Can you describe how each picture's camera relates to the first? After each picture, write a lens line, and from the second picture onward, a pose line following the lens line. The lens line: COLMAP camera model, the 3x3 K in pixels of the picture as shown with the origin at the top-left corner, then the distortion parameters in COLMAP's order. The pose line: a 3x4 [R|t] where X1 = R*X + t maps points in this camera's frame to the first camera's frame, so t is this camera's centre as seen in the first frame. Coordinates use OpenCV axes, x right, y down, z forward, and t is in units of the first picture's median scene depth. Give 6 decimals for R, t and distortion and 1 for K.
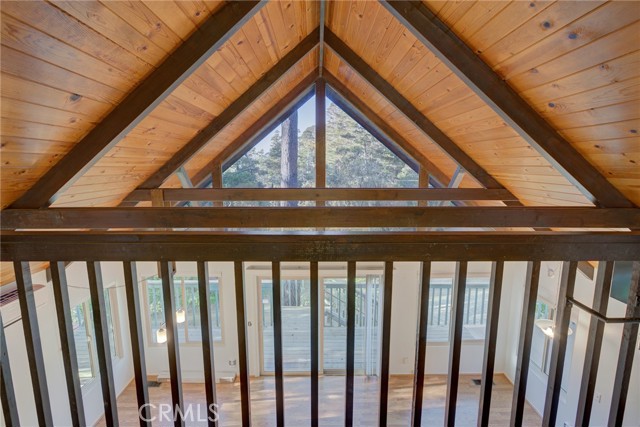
lens RADIAL K [[312.4, 0, 323.0], [0, 312.4, 214.5], [0, 0, 1]] dist [-0.019262, 0.006293]
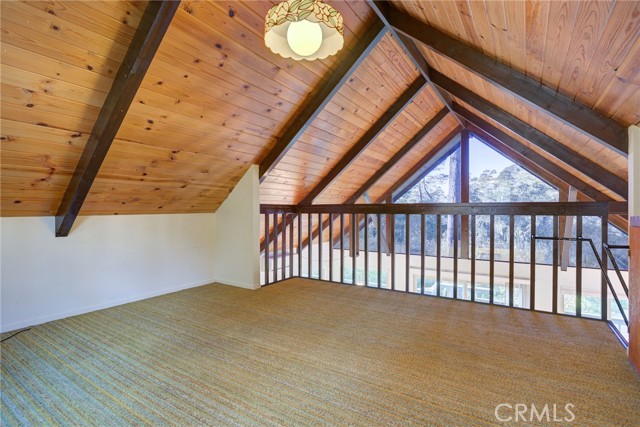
lens RADIAL K [[312.4, 0, 322.1], [0, 312.4, 211.1], [0, 0, 1]] dist [-0.019262, 0.006293]
pose [[0.833813, 0.002395, -0.552042, 0.409381], [-0.085798, 0.988402, -0.125302, 0.257945], [0.545340, 0.151843, 0.824347, -0.746357]]
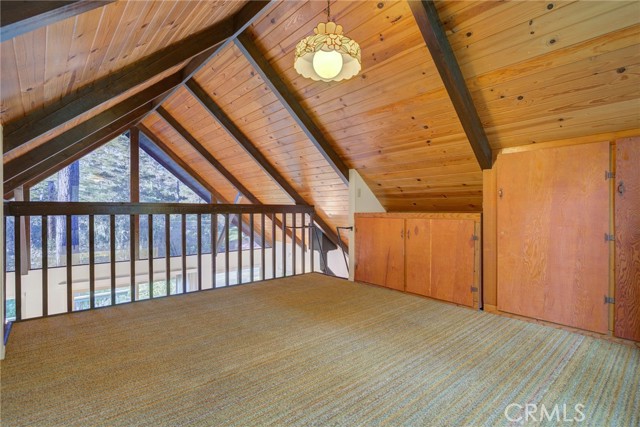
lens RADIAL K [[312.4, 0, 314.6], [0, 312.4, 213.7], [0, 0, 1]] dist [-0.019262, 0.006293]
pose [[0.768344, -0.006611, 0.640003, -0.485448], [0.098711, 0.989207, -0.108288, 0.266063], [-0.632380, 0.146378, 0.760703, -0.793517]]
